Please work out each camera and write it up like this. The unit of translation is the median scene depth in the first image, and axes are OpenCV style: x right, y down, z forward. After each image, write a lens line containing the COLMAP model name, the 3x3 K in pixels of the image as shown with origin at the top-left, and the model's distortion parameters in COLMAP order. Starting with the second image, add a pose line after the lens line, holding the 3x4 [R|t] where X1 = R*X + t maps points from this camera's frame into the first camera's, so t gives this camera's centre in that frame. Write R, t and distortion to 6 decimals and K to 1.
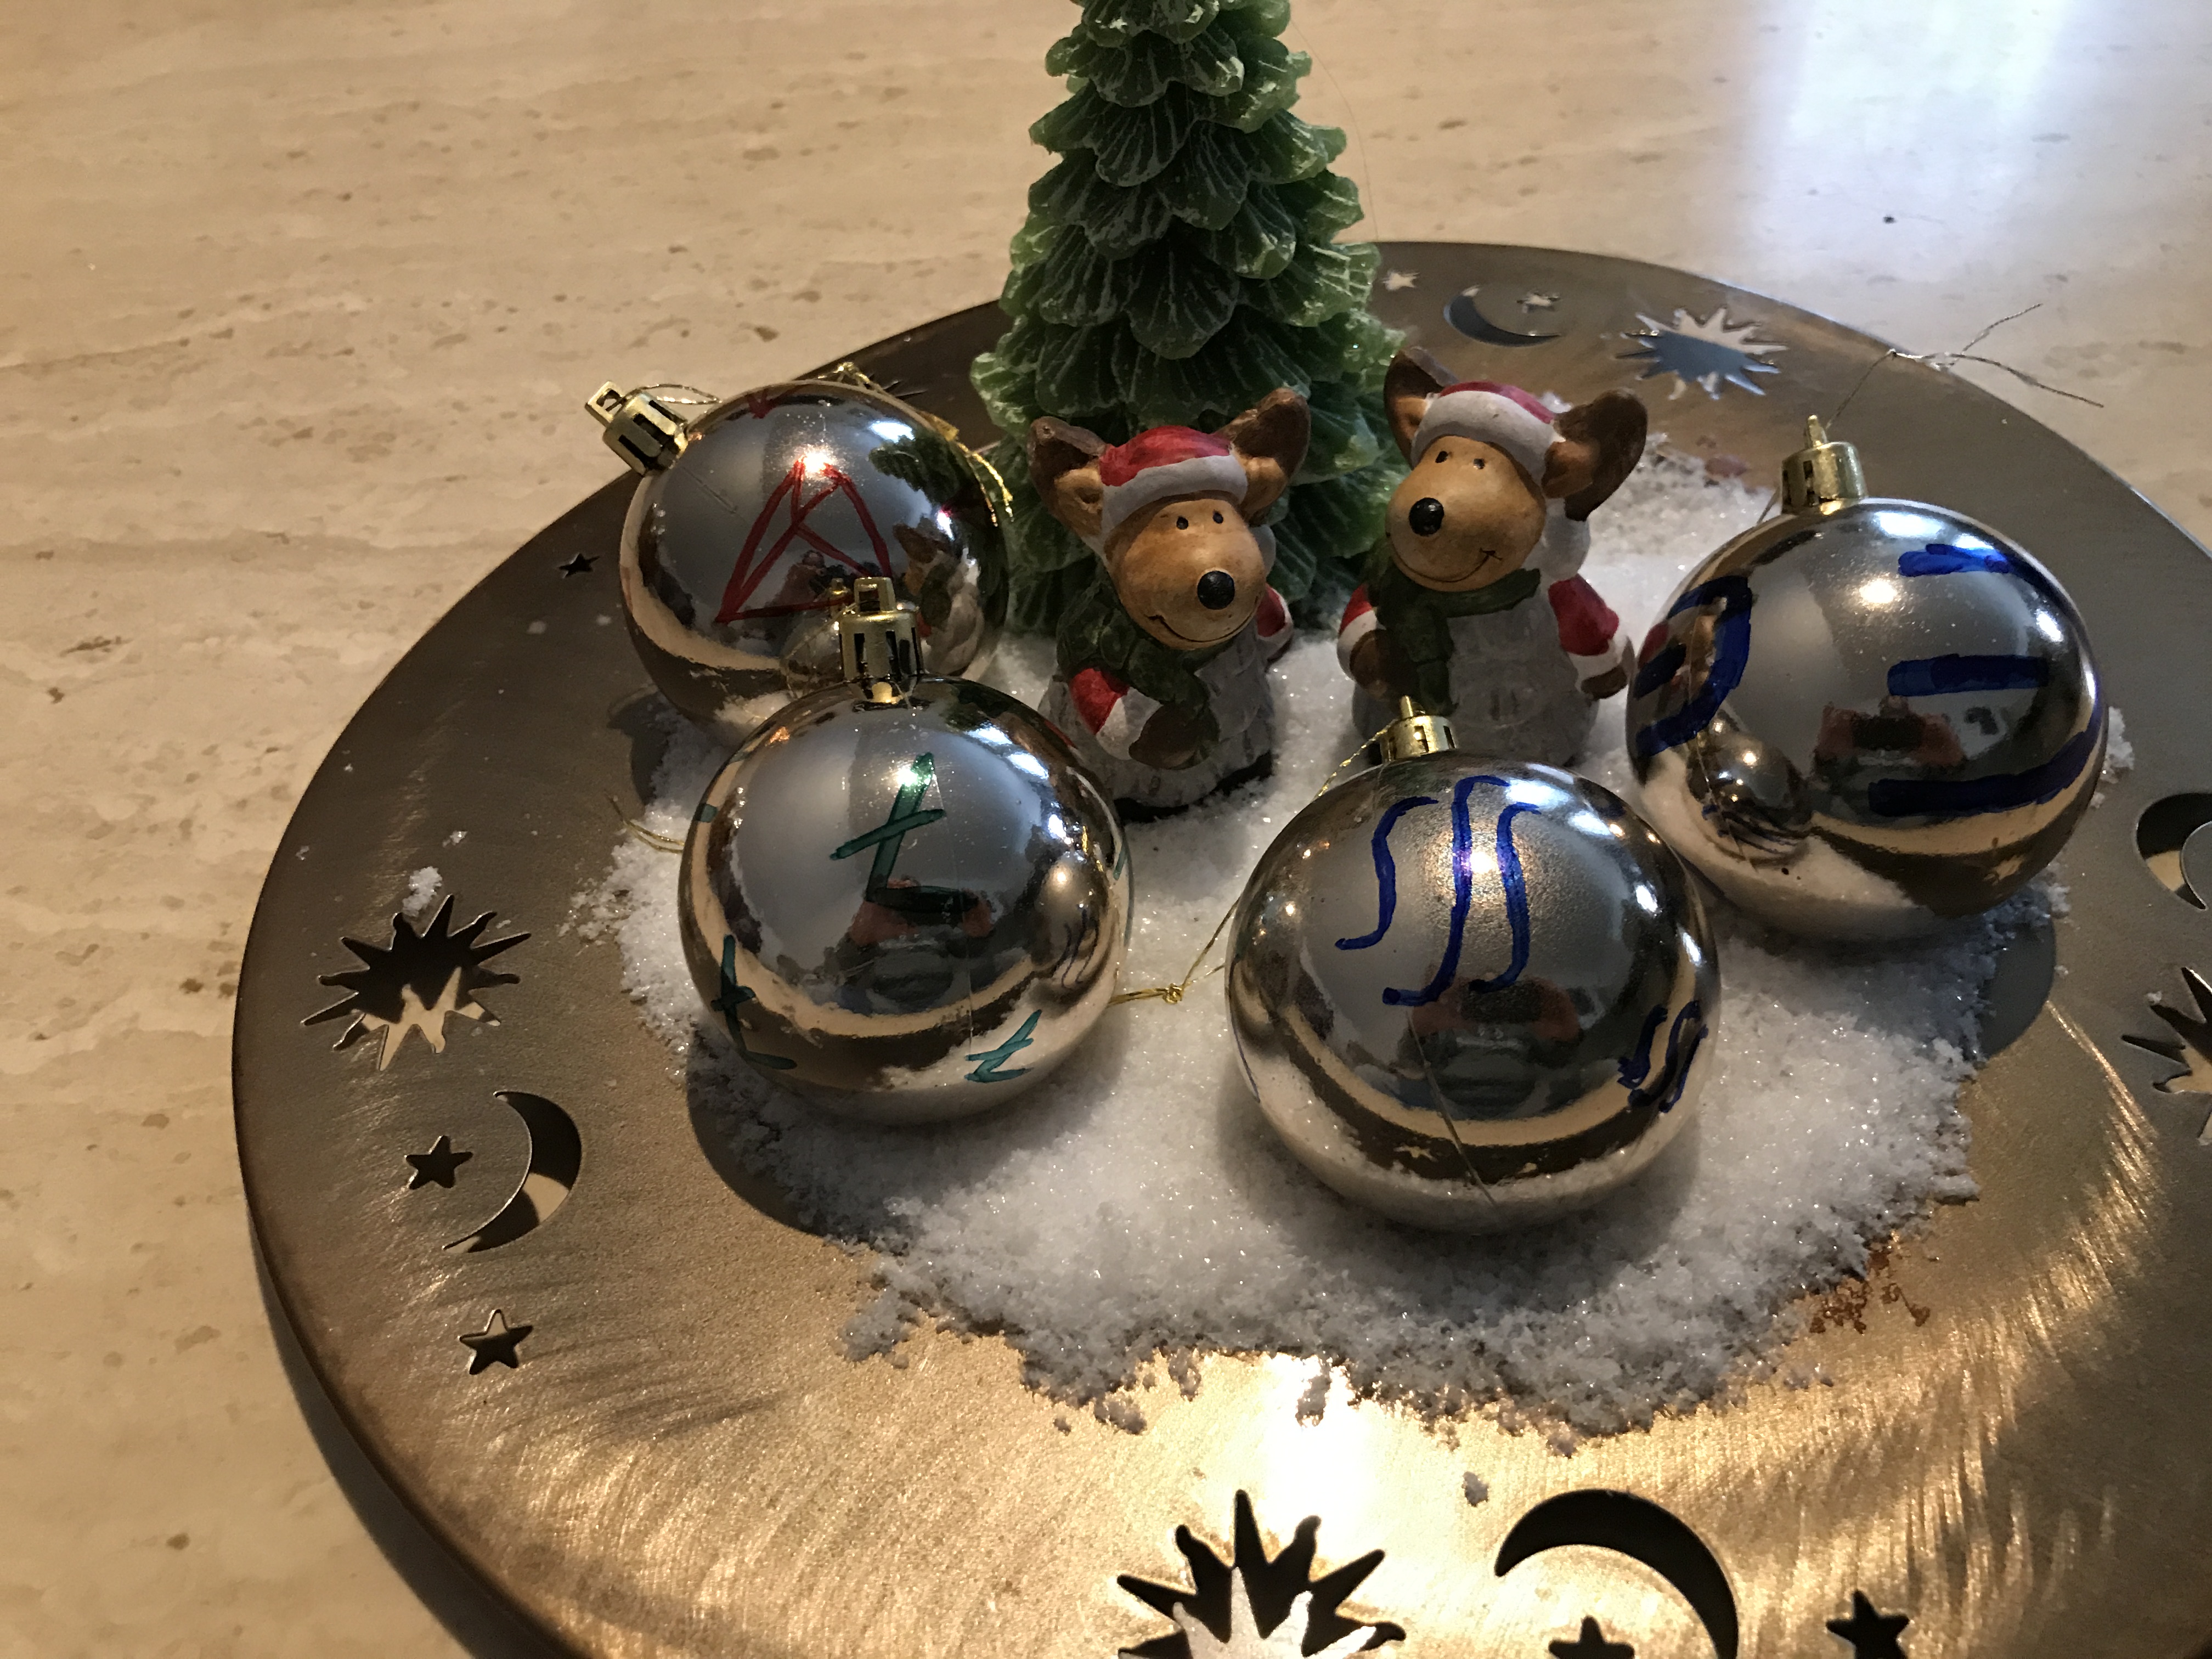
lens RADIAL K [[1870.5, 0, 1099.2], [0, 1870.5, 825.5], [0, 0, 1]] dist [0.009561, -0.040841]
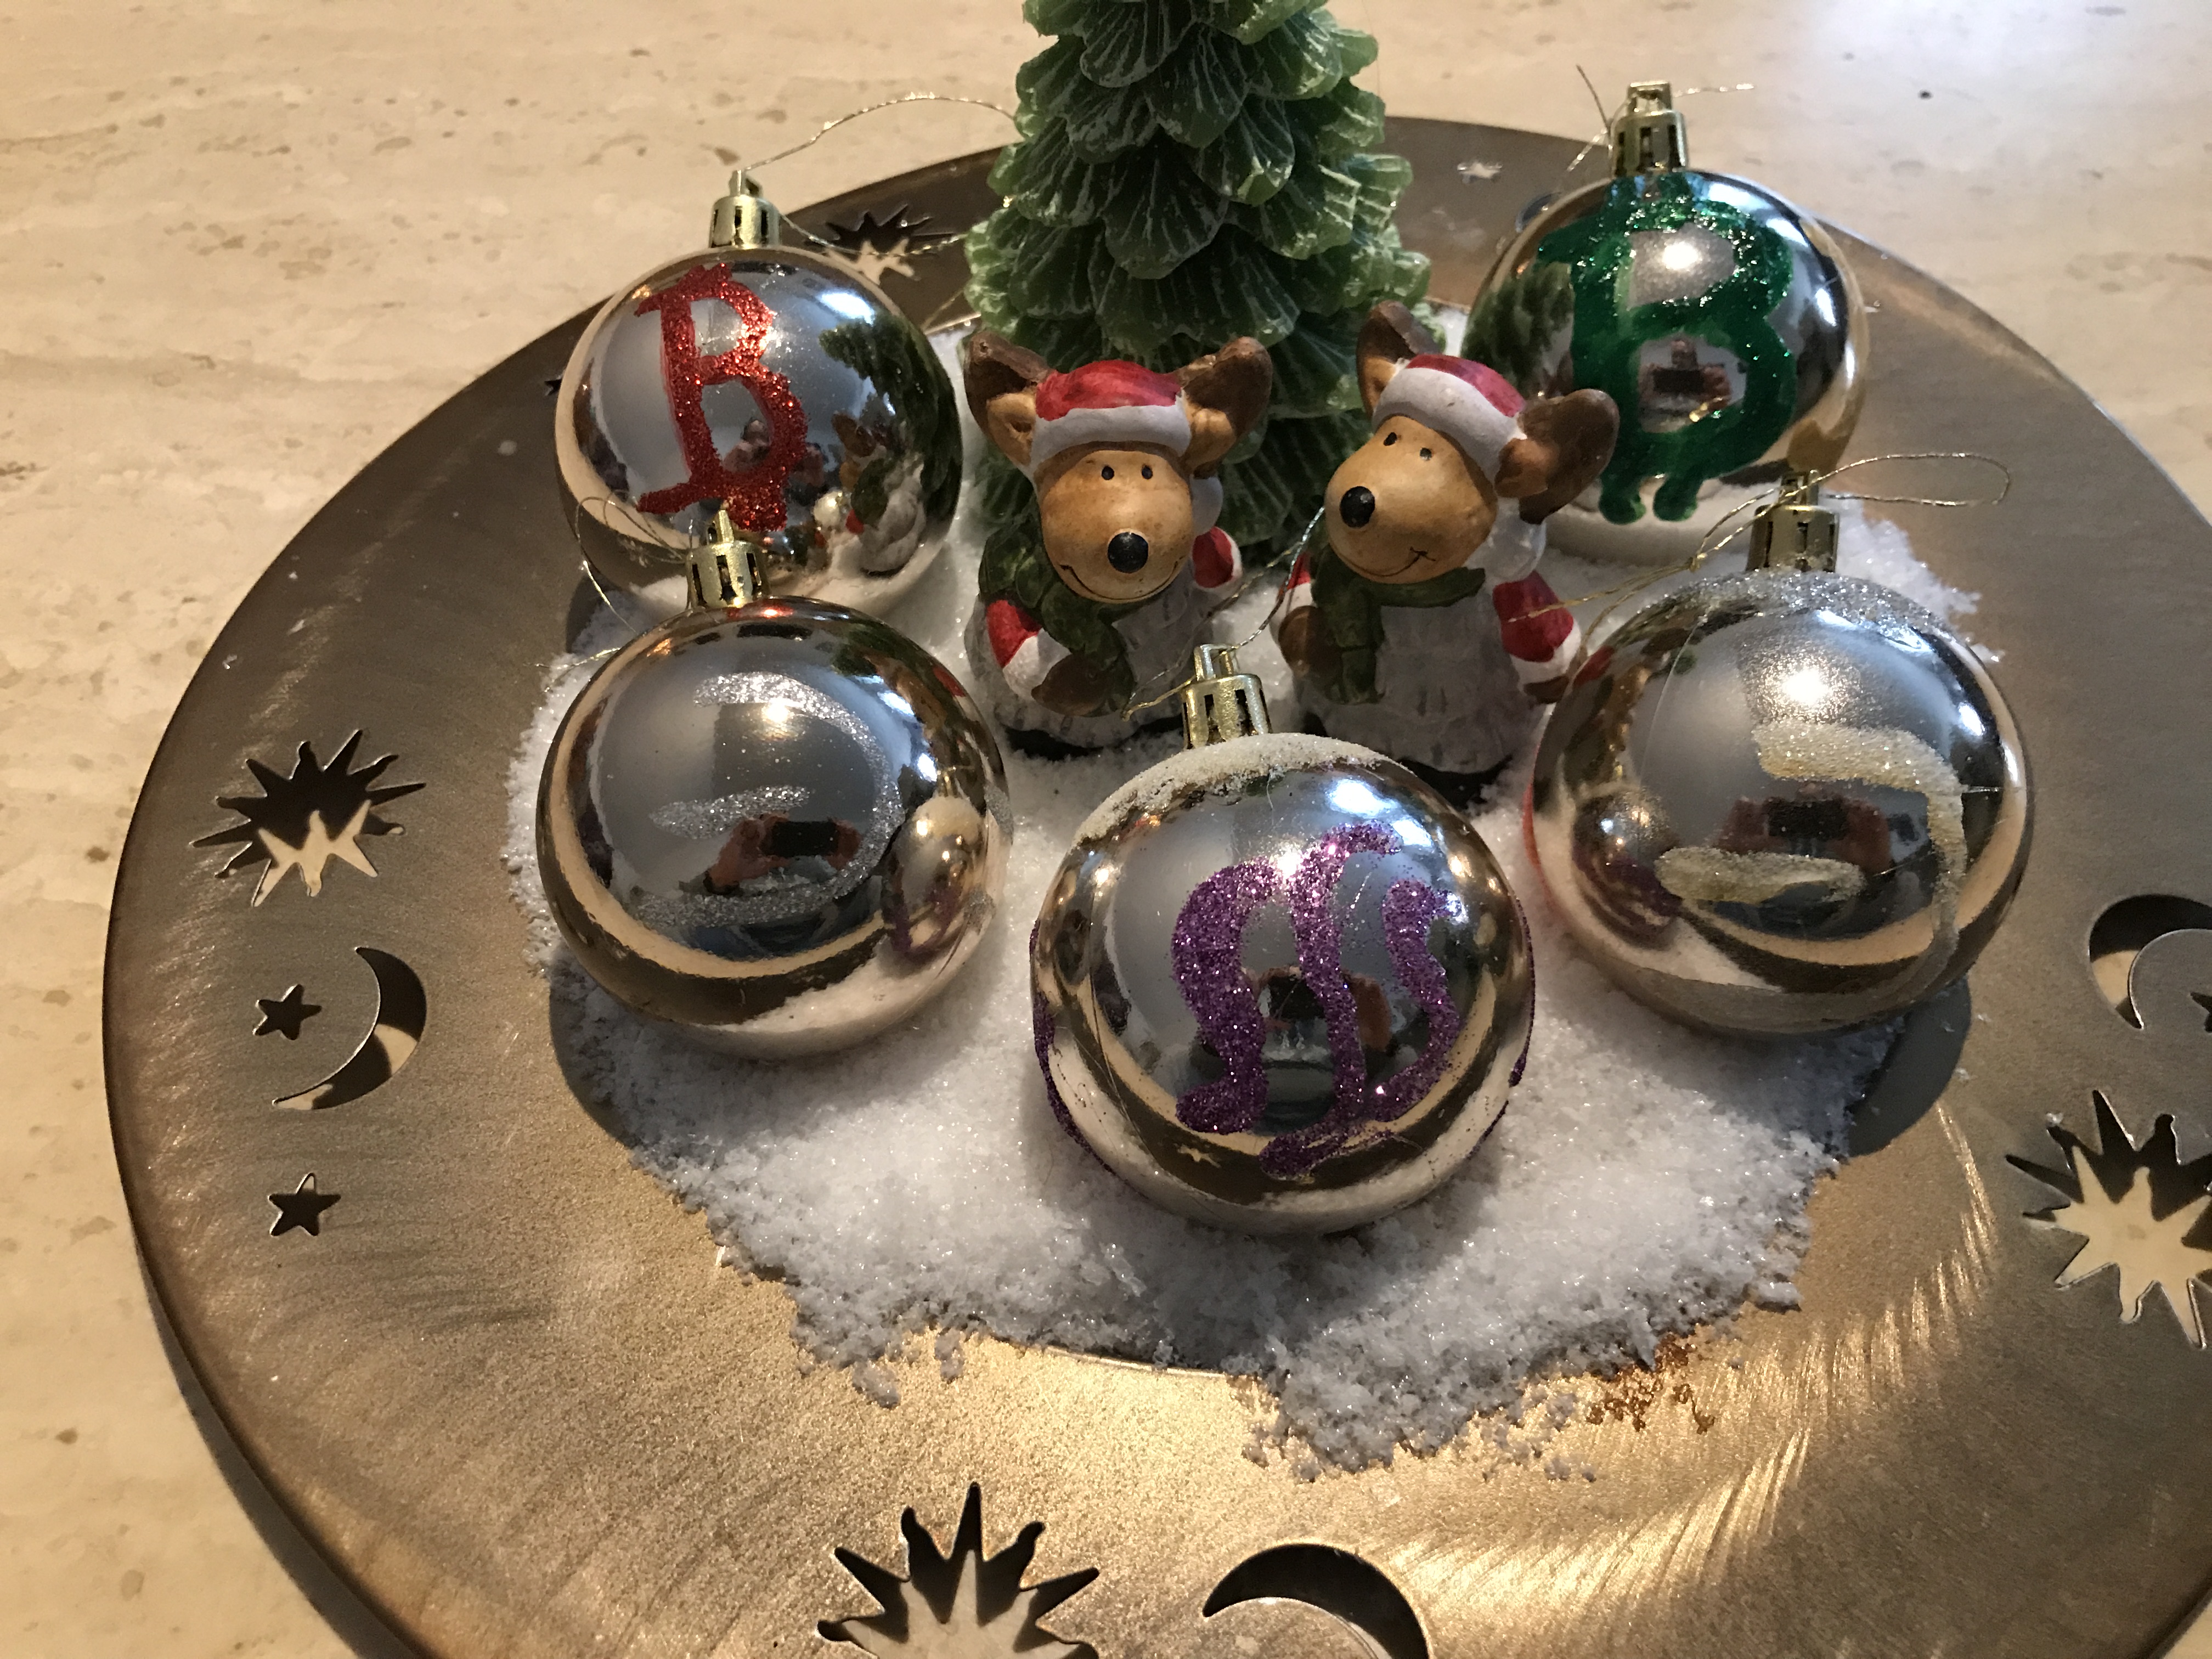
lens RADIAL K [[1870.5, 0, 1103.4], [0, 1870.5, 830.3], [0, 0, 1]] dist [0.009561, -0.040841]
pose [[0.986970, 0.148424, -0.062131, 0.123891], [-0.139080, 0.981113, 0.134441, -0.106831], [0.080912, -0.124048, 0.988972, 0.045283]]
